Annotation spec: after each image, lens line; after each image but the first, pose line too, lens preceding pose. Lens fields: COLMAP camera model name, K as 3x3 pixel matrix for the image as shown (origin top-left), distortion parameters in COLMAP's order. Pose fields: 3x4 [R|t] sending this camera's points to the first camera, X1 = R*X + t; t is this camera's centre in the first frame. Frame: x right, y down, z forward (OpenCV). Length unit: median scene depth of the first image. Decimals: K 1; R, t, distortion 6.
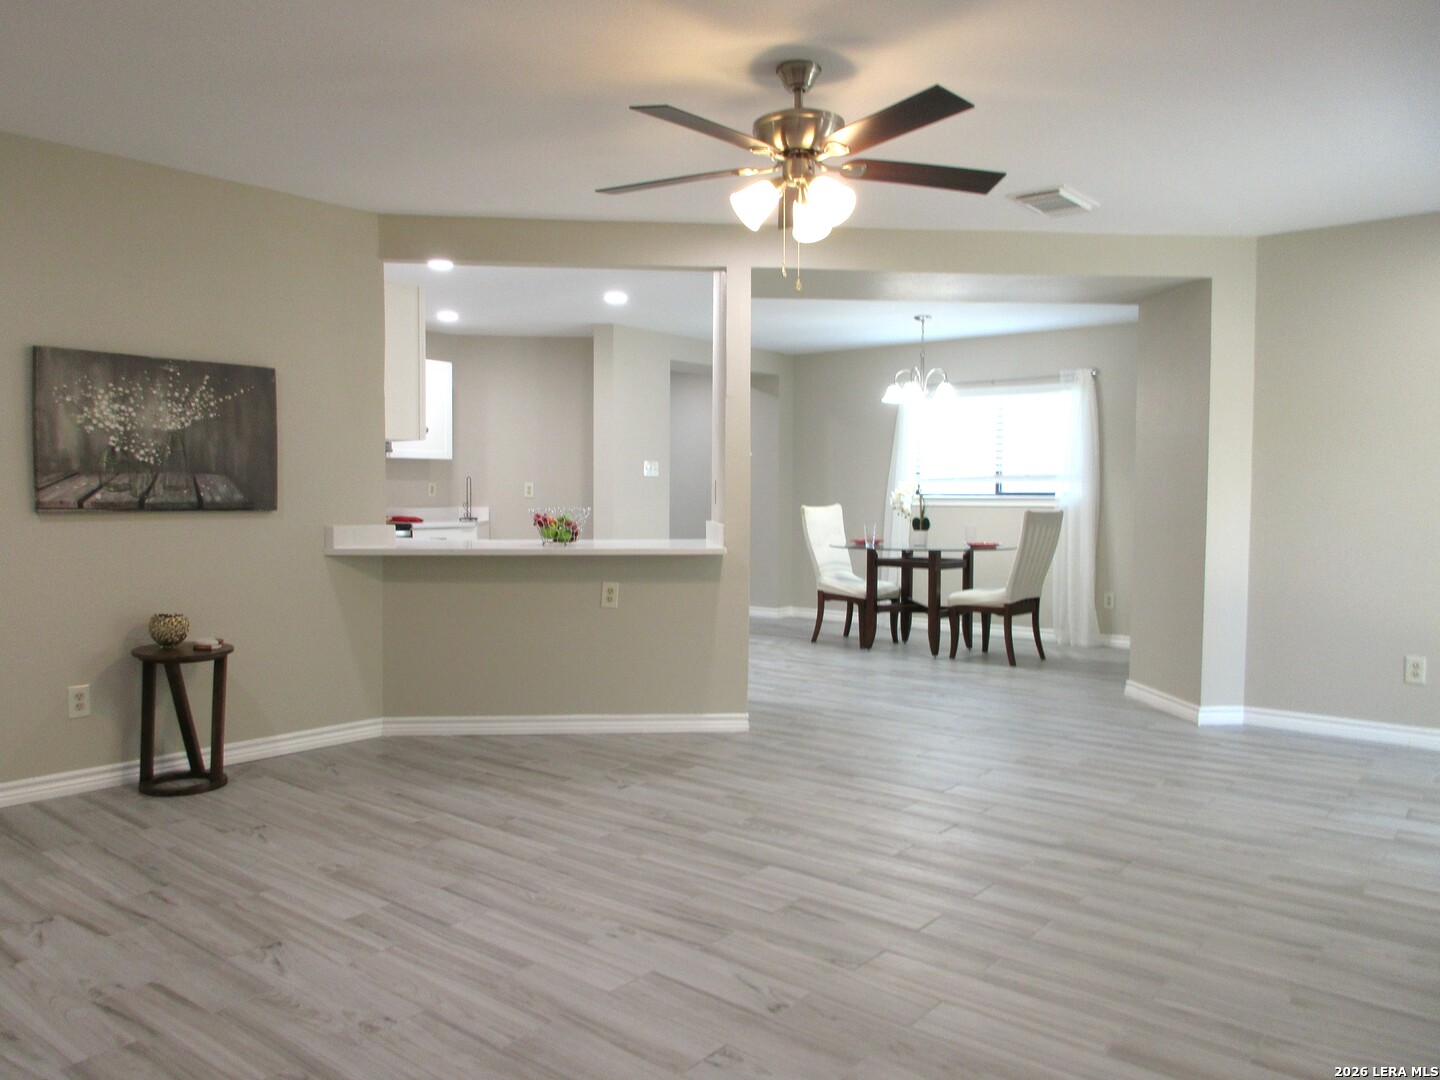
lens RADIAL K [[1092.9, 0, 720.0], [0, 1092.9, 540.0], [0, 0, 1]] dist [0.002559, 0.001701]
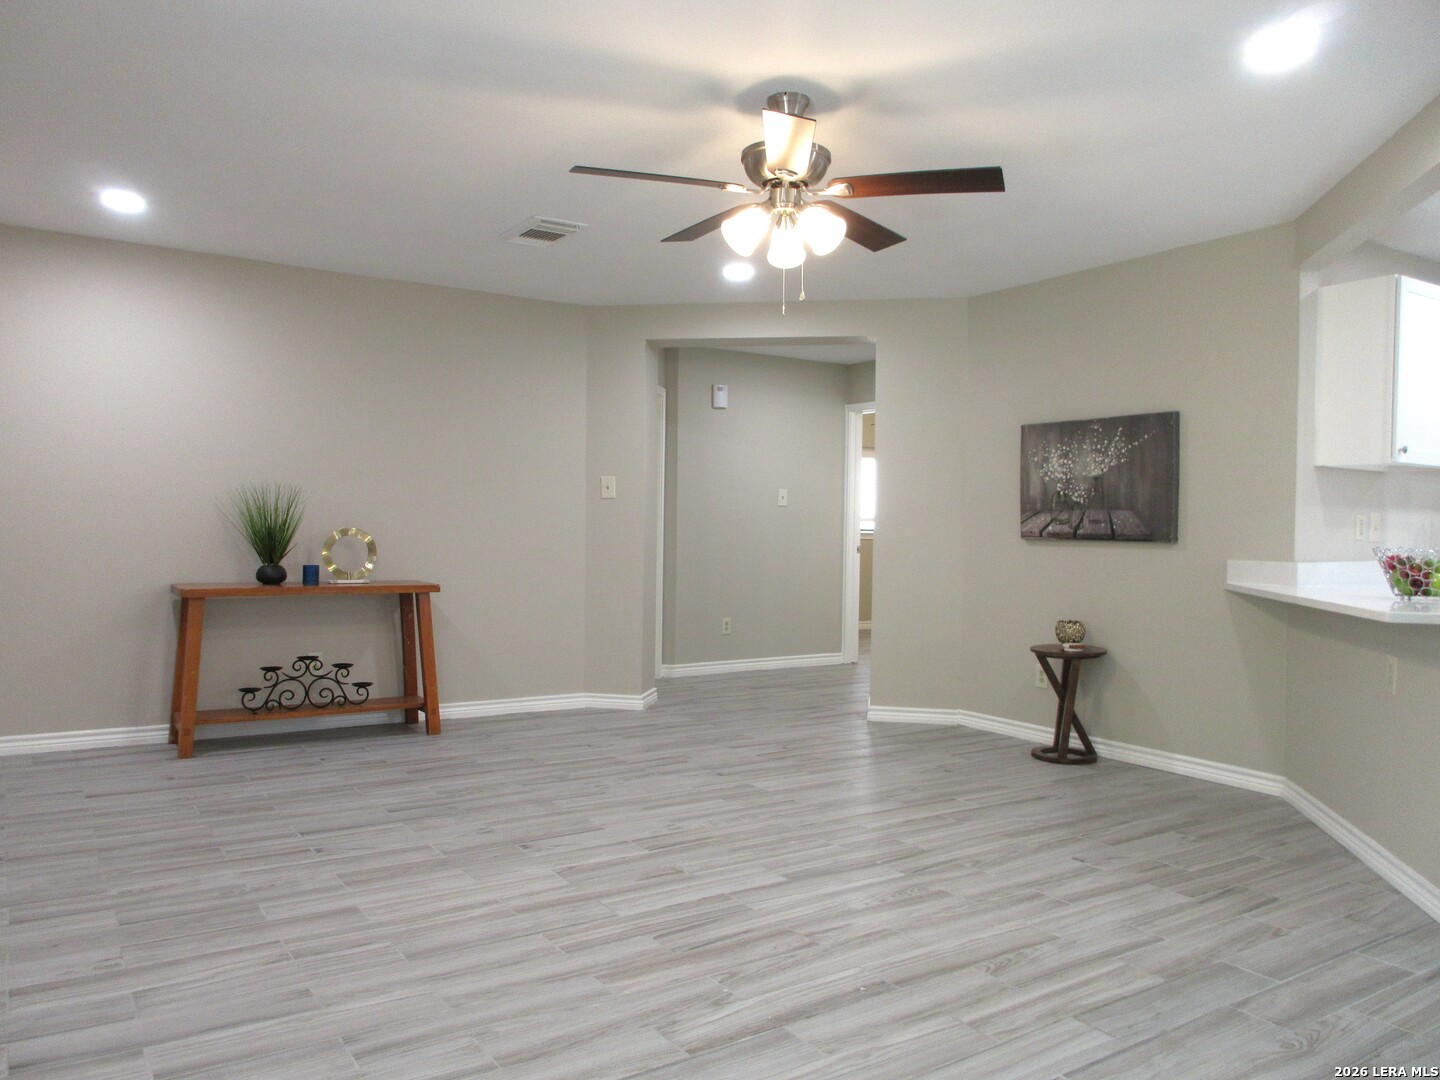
lens RADIAL K [[1087.5, 0, 720.0], [0, 1087.5, 540.0], [0, 0, 1]] dist [0.047692, 0.001658]
pose [[-0.296498, 0.001400, -0.955032, 0.857493], [-0.058261, 0.998110, 0.019550, -0.027753], [0.953255, 0.061438, -0.295856, 1.011942]]
